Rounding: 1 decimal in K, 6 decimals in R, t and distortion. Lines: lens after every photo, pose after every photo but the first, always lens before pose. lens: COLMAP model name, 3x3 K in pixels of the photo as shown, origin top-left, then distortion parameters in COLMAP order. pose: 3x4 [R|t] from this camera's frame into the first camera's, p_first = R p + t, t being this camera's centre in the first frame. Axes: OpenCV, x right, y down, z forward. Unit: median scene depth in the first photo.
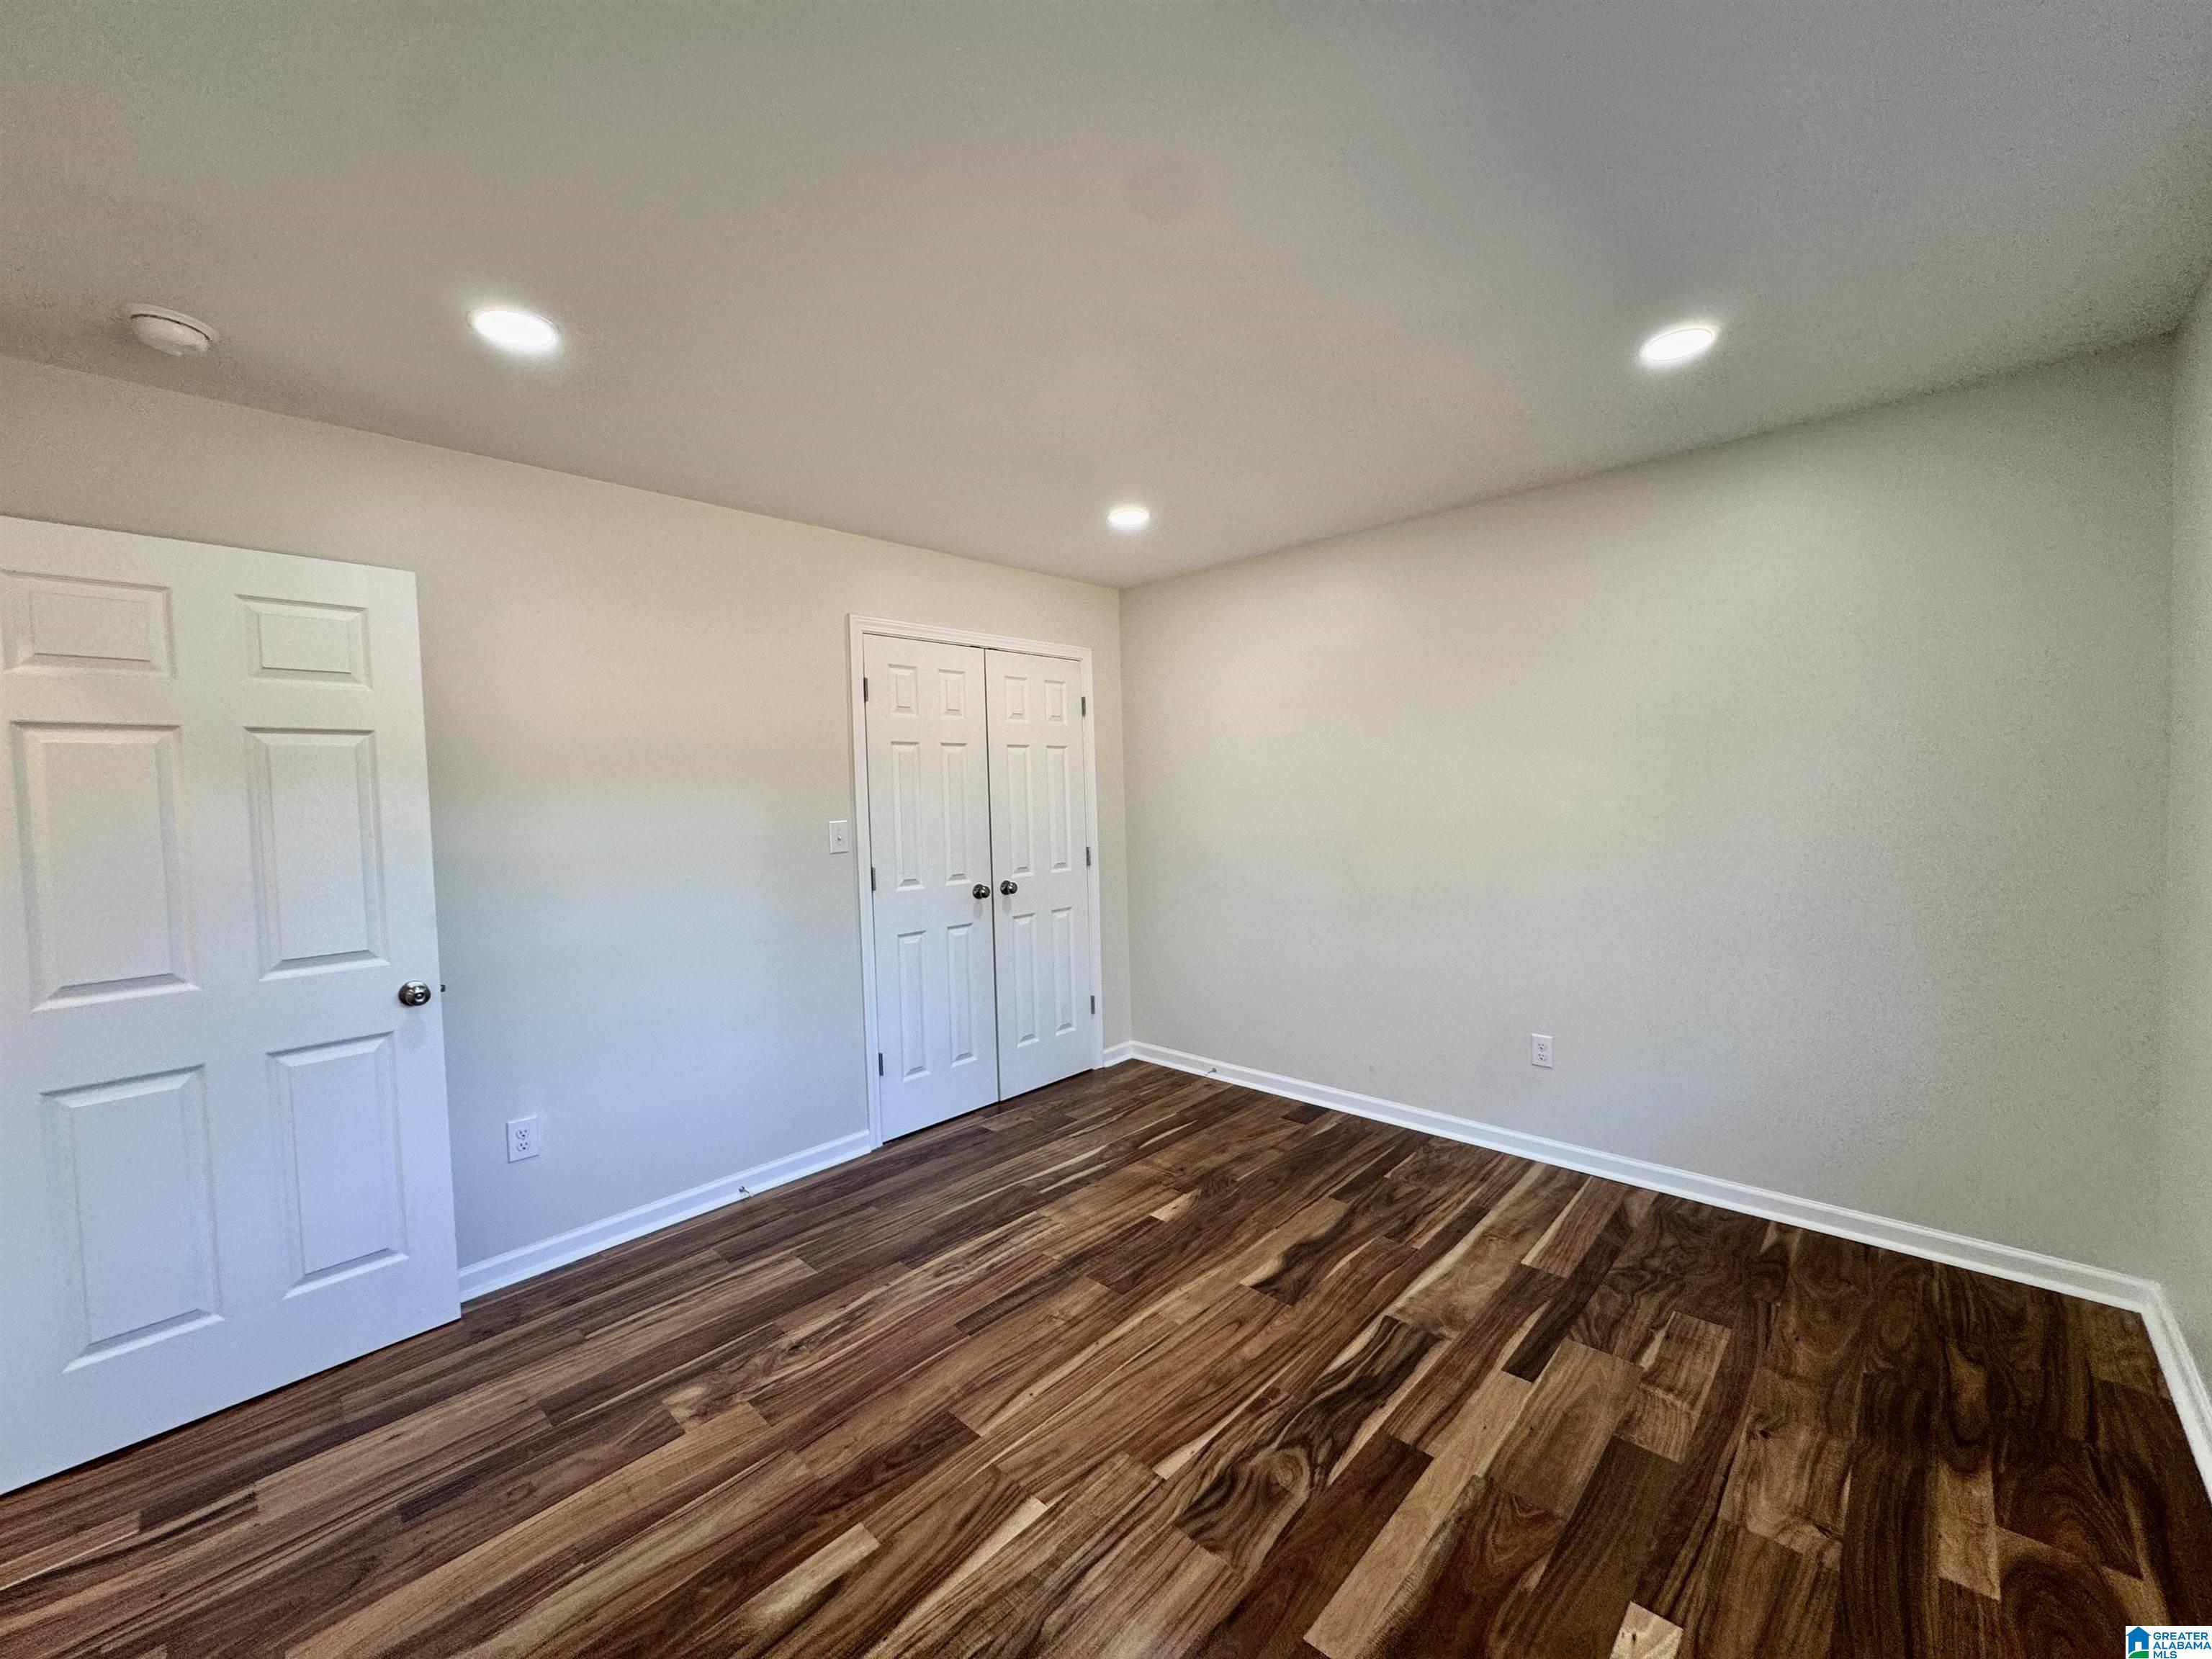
lens RADIAL K [[881.6, 0, 1105.5], [0, 881.6, 828.7], [0, 0, 1]] dist [-0.001126, -0.000114]
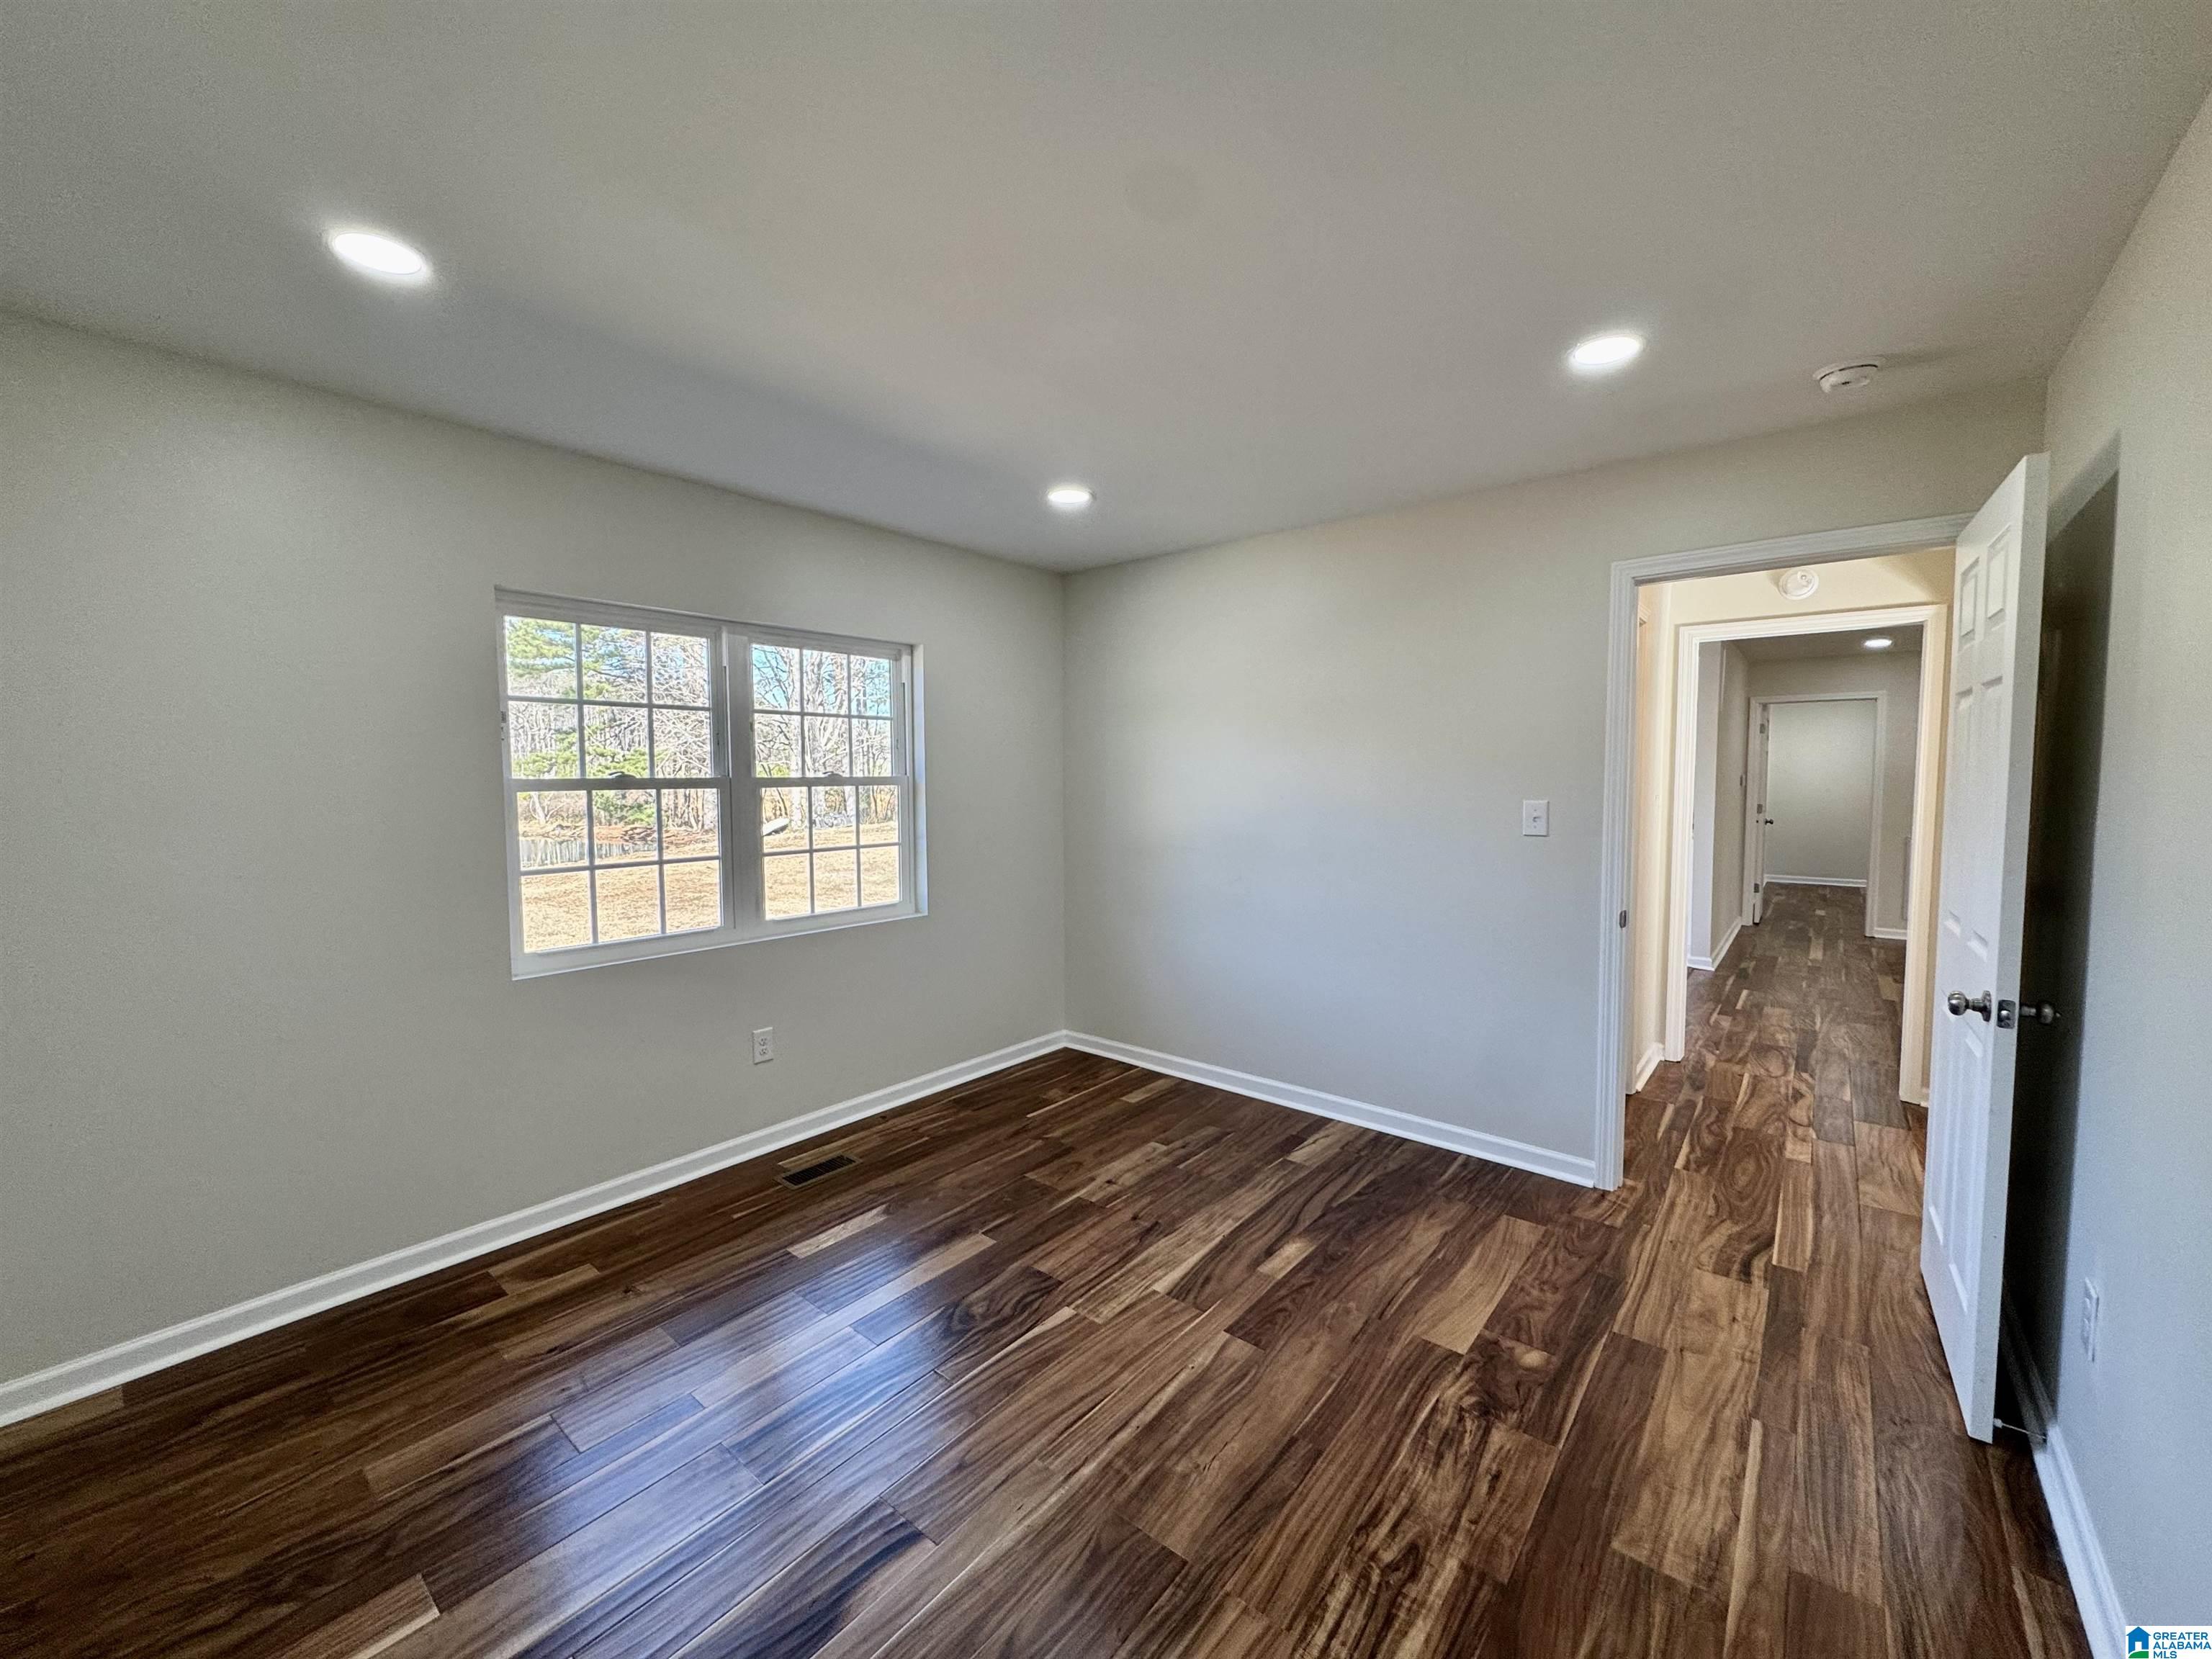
lens RADIAL K [[878.1, 0, 1107.7], [0, 878.1, 829.3], [0, 0, 1]] dist [-0.000957, -0.000315]
pose [[-0.996815, 0.038650, -0.069759, 0.053014], [0.030808, 0.993432, 0.110195, -0.082067], [0.073560, 0.107695, -0.991459, 1.665286]]
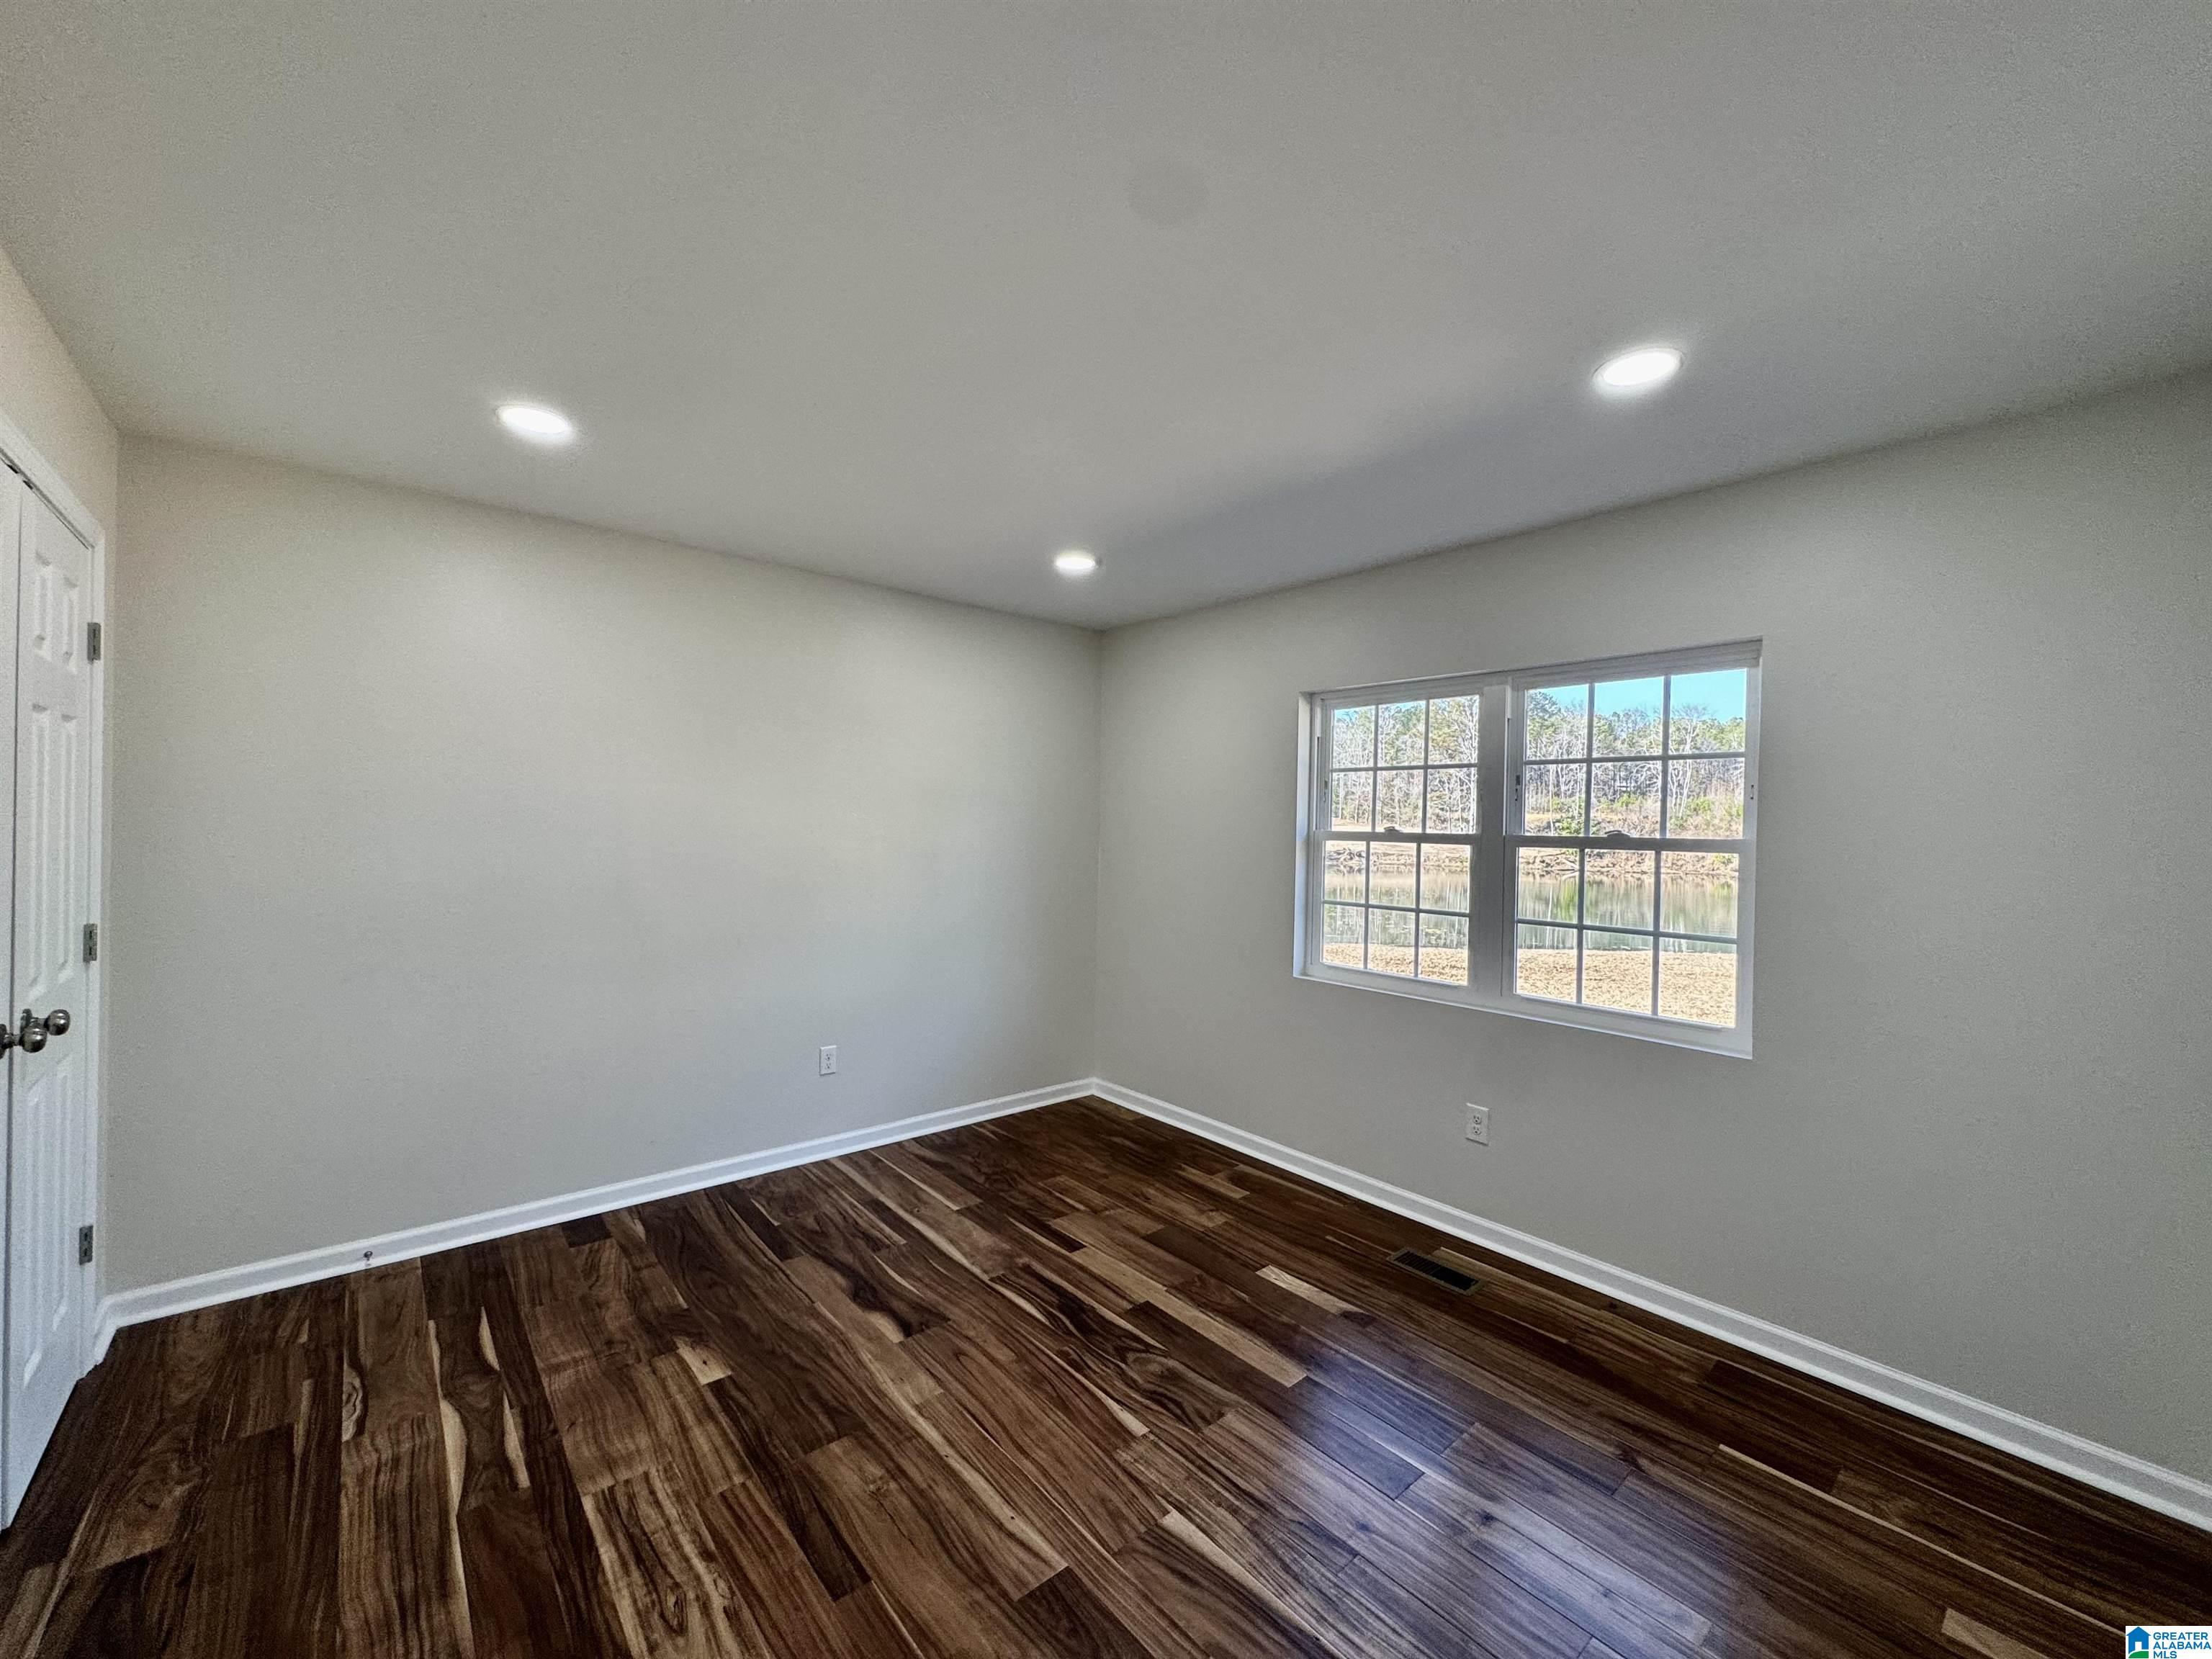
lens RADIAL K [[878.1, 0, 1107.7], [0, 878.1, 829.3], [0, 0, 1]] dist [-0.000957, -0.000315]
pose [[0.101485, 0.024556, 0.994534, -0.825039], [0.021638, 0.999404, -0.026885, -0.014671], [-0.994602, 0.024248, 0.100893, 0.688924]]
